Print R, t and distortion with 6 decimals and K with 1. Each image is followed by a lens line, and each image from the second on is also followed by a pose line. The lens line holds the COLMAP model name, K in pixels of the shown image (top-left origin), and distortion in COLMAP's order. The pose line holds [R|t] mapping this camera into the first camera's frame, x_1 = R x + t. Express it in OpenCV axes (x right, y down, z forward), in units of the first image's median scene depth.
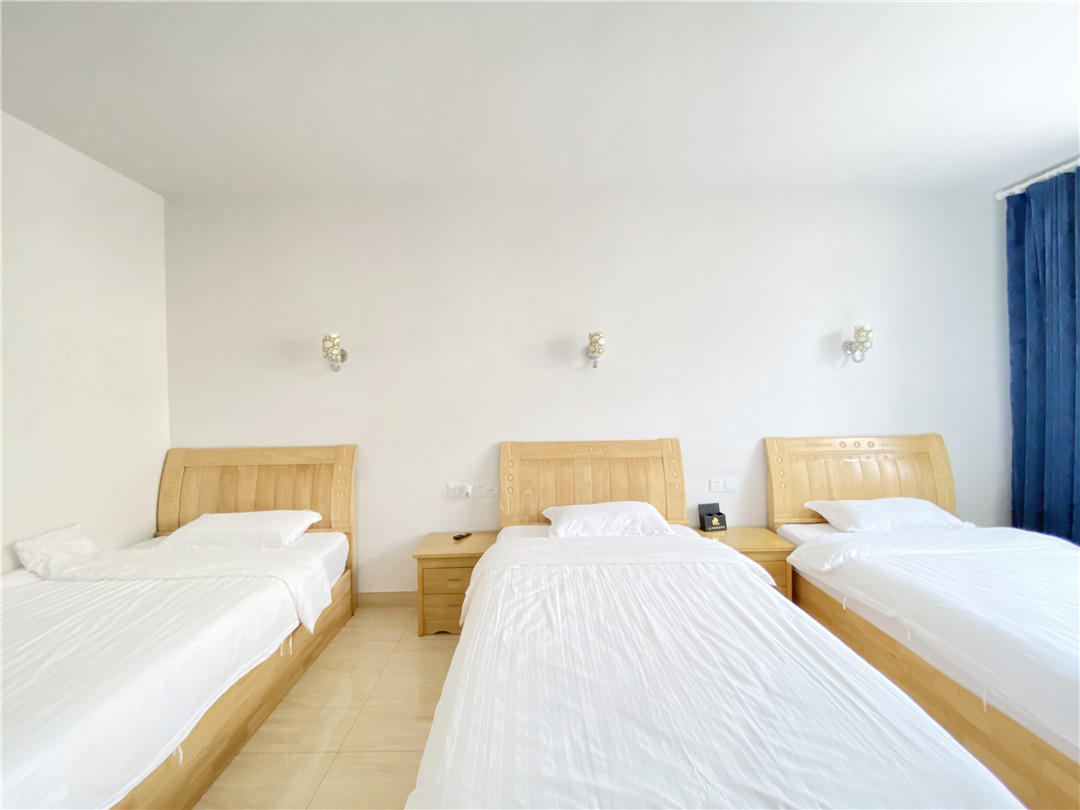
lens RADIAL K [[441.9, 0, 532.8], [0, 441.9, 405.4], [0, 0, 1]] dist [0.000729, -0.007793]
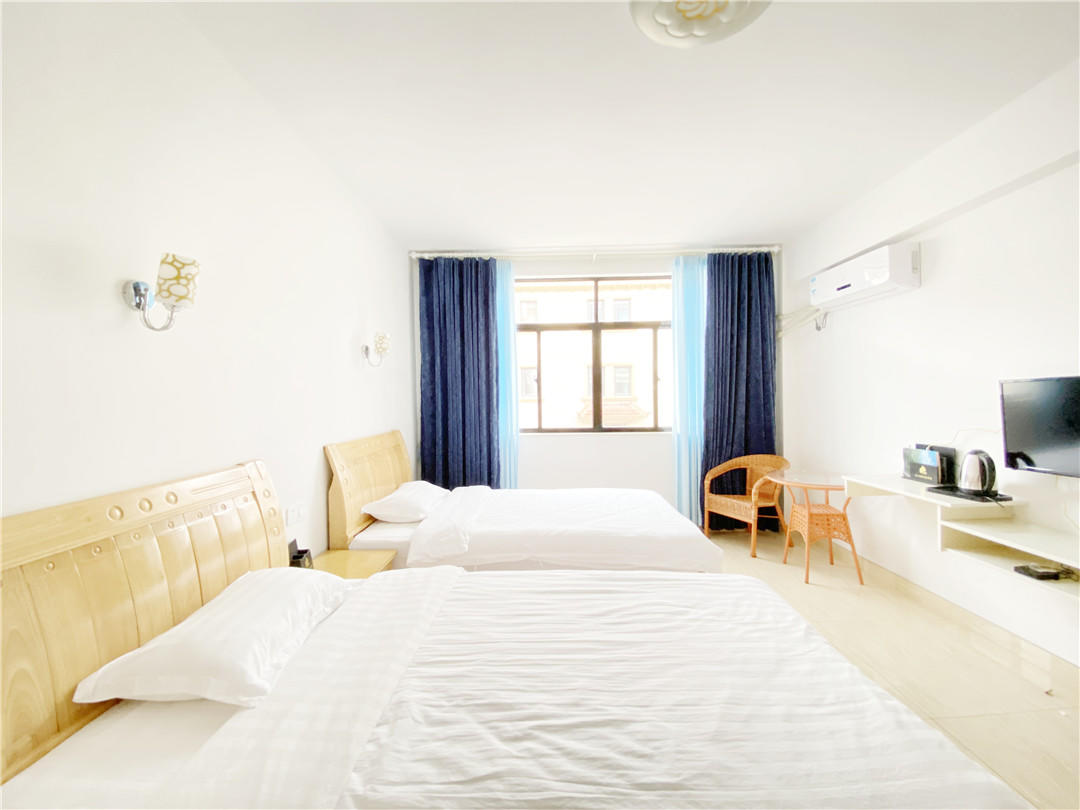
lens RADIAL K [[441.9, 0, 532.8], [0, 441.9, 405.4], [0, 0, 1]] dist [0.000729, -0.007793]
pose [[0.021887, -0.013056, 0.999675, -0.381722], [0.028148, 0.999526, 0.012438, -0.004895], [-0.999364, 0.027867, 0.022244, 0.655088]]
